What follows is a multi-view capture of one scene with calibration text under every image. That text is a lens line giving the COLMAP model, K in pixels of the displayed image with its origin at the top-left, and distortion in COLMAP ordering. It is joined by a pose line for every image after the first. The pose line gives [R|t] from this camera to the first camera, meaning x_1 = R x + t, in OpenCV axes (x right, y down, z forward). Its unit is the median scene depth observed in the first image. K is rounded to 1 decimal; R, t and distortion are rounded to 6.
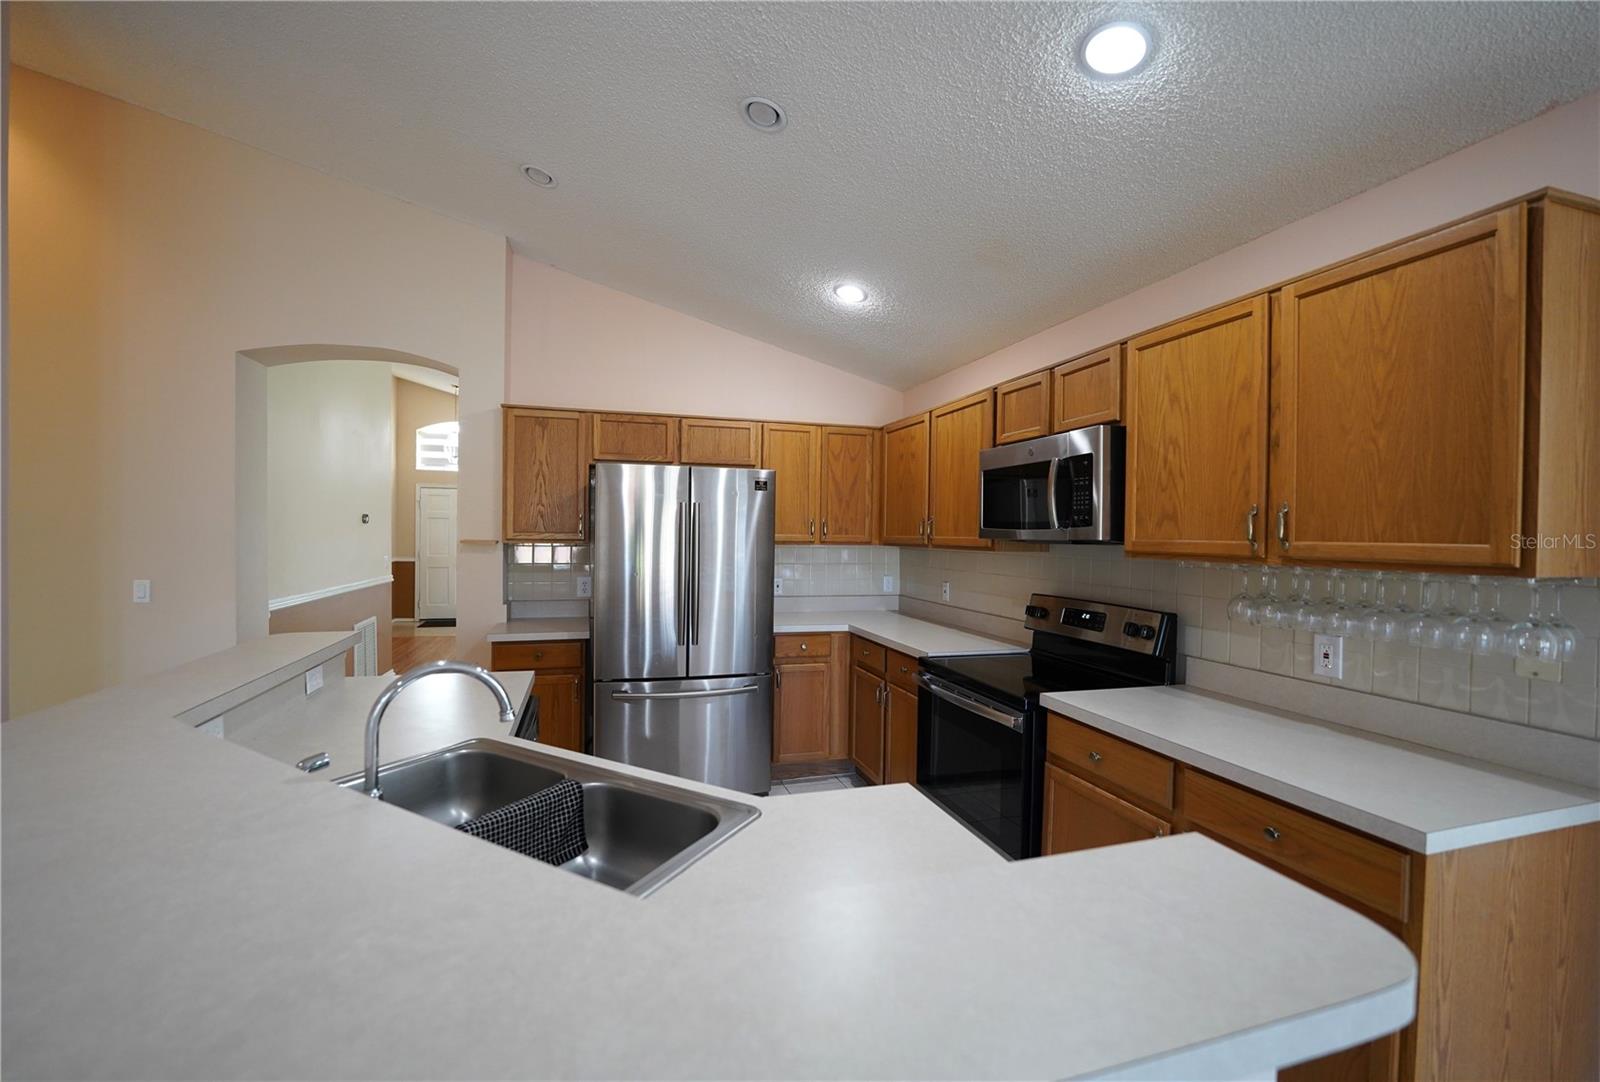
lens RADIAL K [[704.4, 0, 800.0], [0, 704.4, 541.0], [0, 0, 1]] dist [0.000833, 0.000057]
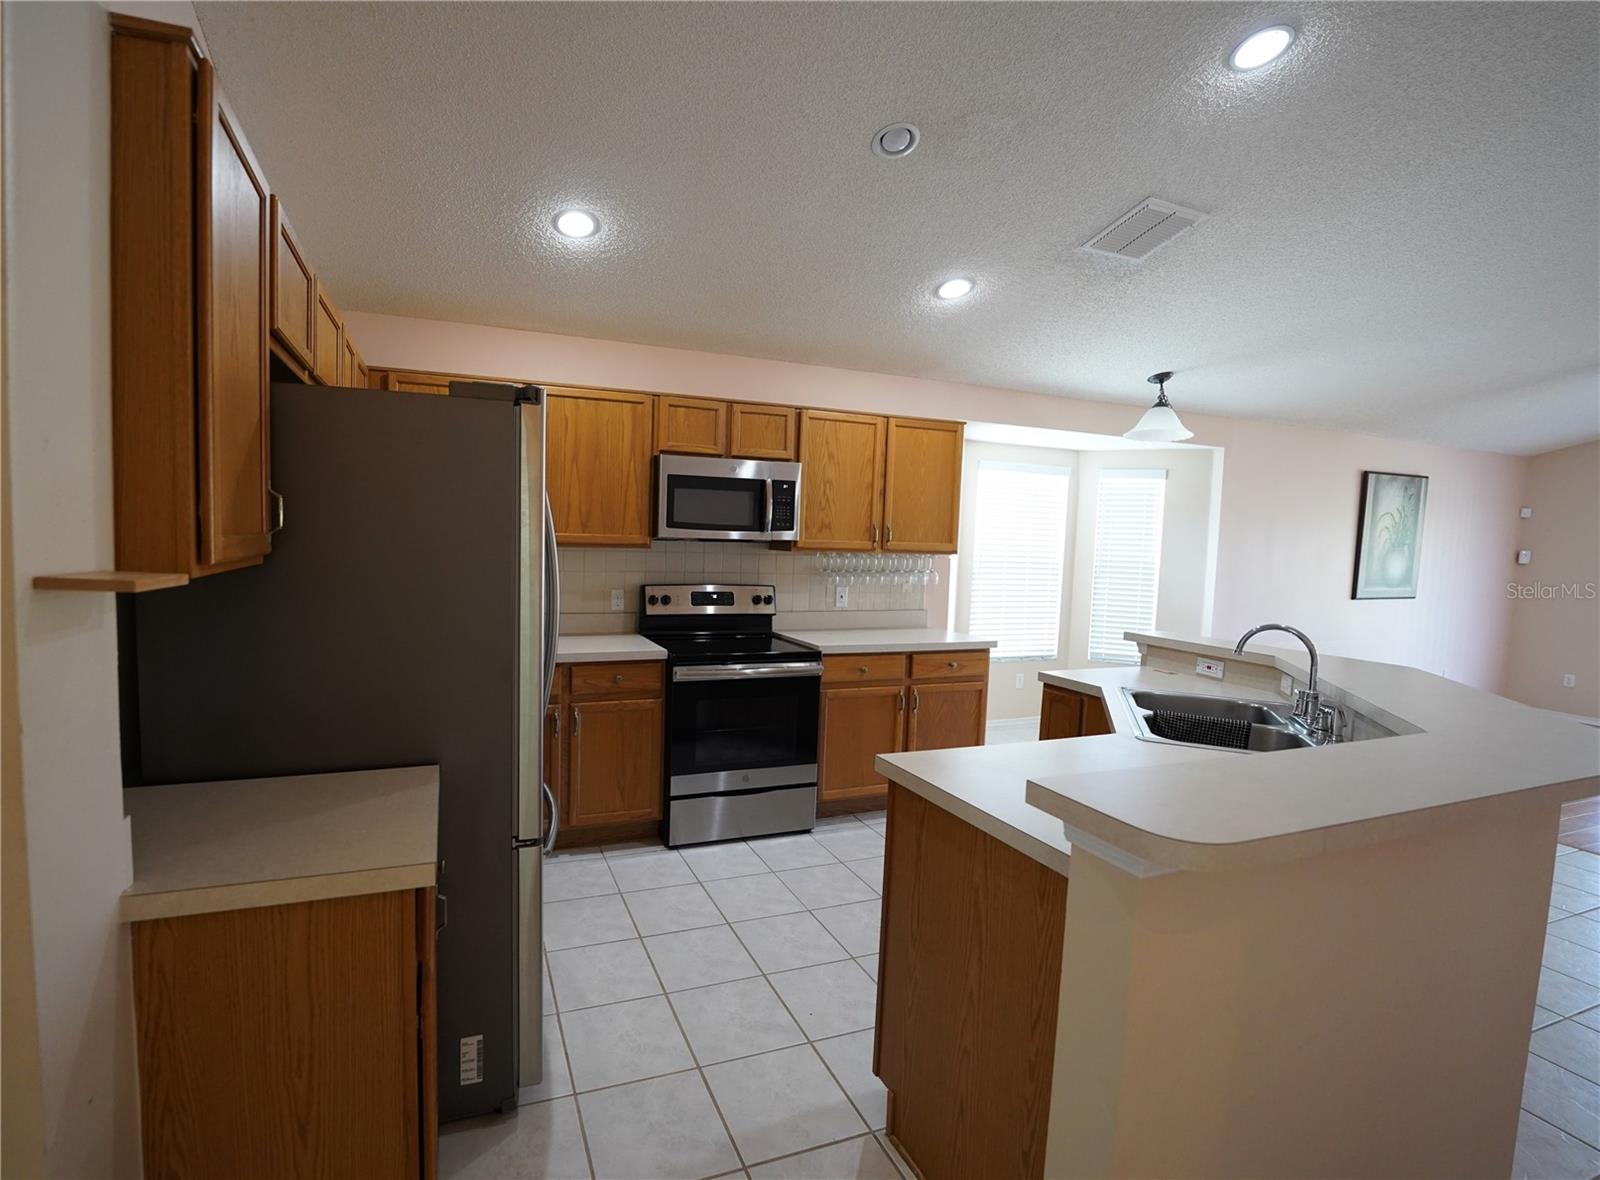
lens RADIAL K [[787.7, 0, 800.0], [0, 787.7, 590.0], [0, 0, 1]] dist [-0.000206, 0.000001]
pose [[-0.109793, -0.097266, 0.989184, -1.411917], [-0.027616, 0.995115, 0.094784, -0.062960], [-0.993571, -0.016911, -0.111943, 1.339769]]
